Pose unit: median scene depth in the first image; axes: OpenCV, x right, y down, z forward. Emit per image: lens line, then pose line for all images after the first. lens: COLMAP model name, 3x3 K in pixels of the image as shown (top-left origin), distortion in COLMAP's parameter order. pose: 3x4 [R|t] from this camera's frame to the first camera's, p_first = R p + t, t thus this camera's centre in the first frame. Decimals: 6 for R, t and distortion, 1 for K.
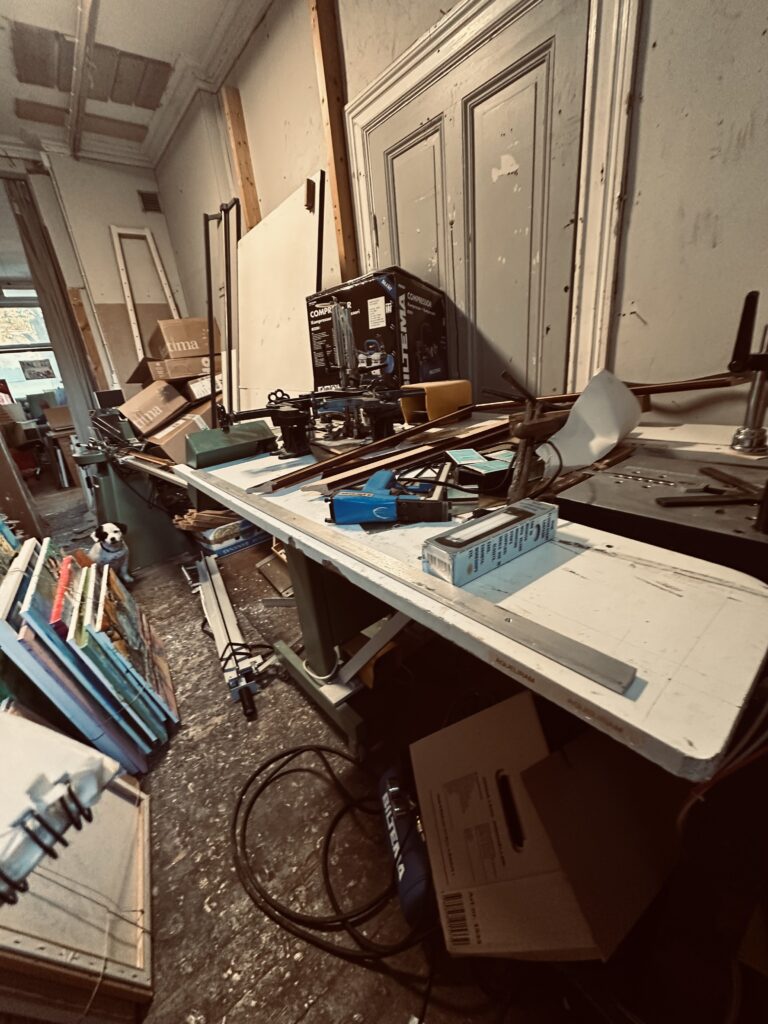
lens RADIAL K [[406.4, 0, 384.1], [0, 406.4, 509.9], [0, 0, 1]] dist [-0.001985, -0.000131]
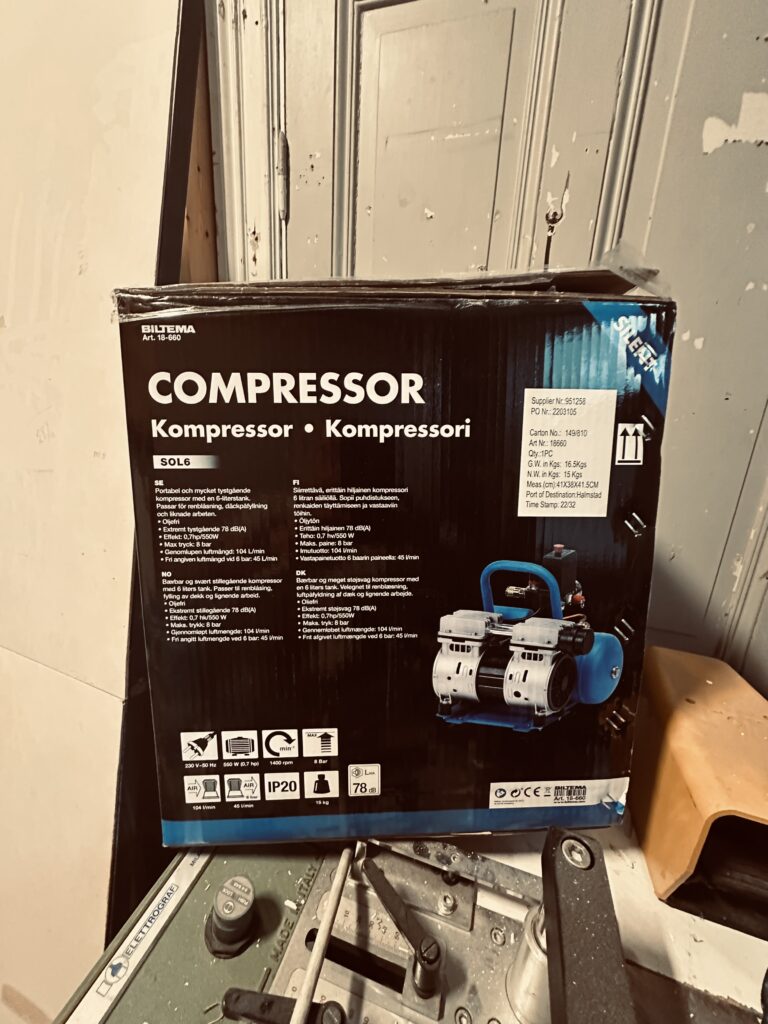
lens RADIAL K [[406.4, 0, 384.1], [0, 406.4, 509.9], [0, 0, 1]] dist [-0.001985, -0.000131]
pose [[0.824483, -0.016756, 0.565638, -0.200185], [0.076667, 0.993653, -0.082316, -0.405523], [-0.560669, 0.111234, 0.820535, 0.802192]]
